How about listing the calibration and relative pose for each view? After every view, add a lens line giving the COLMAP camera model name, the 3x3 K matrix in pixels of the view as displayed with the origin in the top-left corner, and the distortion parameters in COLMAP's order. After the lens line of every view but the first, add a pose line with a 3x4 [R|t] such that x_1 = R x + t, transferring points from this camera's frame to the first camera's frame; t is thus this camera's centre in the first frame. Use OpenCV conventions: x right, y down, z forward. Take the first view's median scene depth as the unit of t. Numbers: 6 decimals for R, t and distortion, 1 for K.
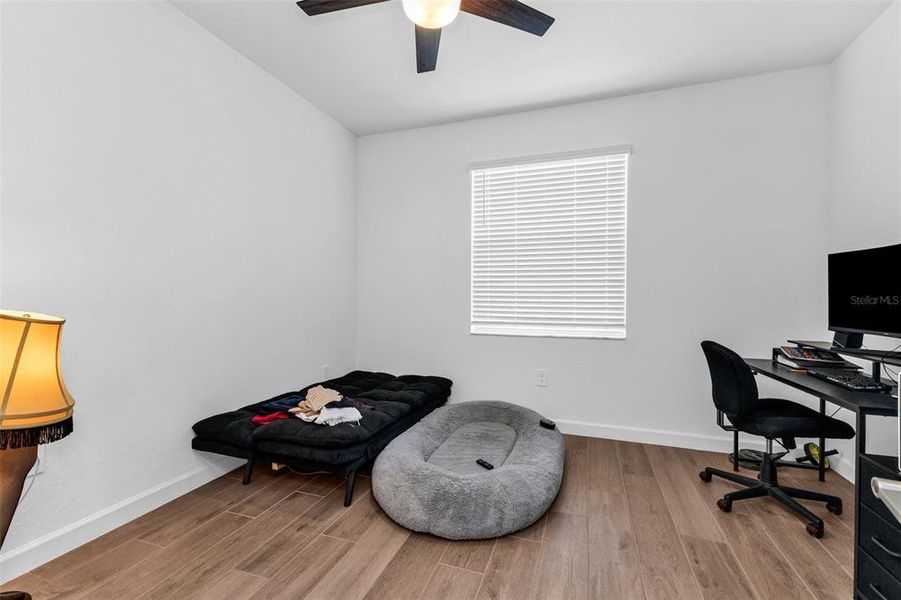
lens RADIAL K [[394.0, 0, 451.5], [0, 394.0, 295.3], [0, 0, 1]] dist [0.001106, -0.000513]
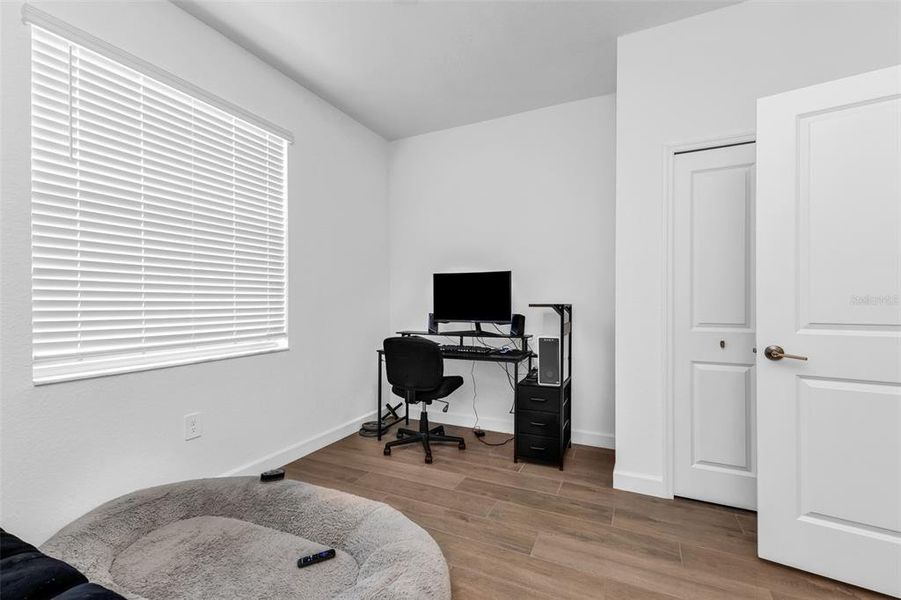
lens RADIAL K [[394.0, 0, 455.8], [0, 394.0, 304.7], [0, 0, 1]] dist [0.001106, -0.000513]
pose [[0.086033, -0.011226, 0.996229, -0.434347], [0.003017, 0.999935, 0.011008, 0.002135], [-0.996288, 0.002058, 0.086061, 0.574340]]
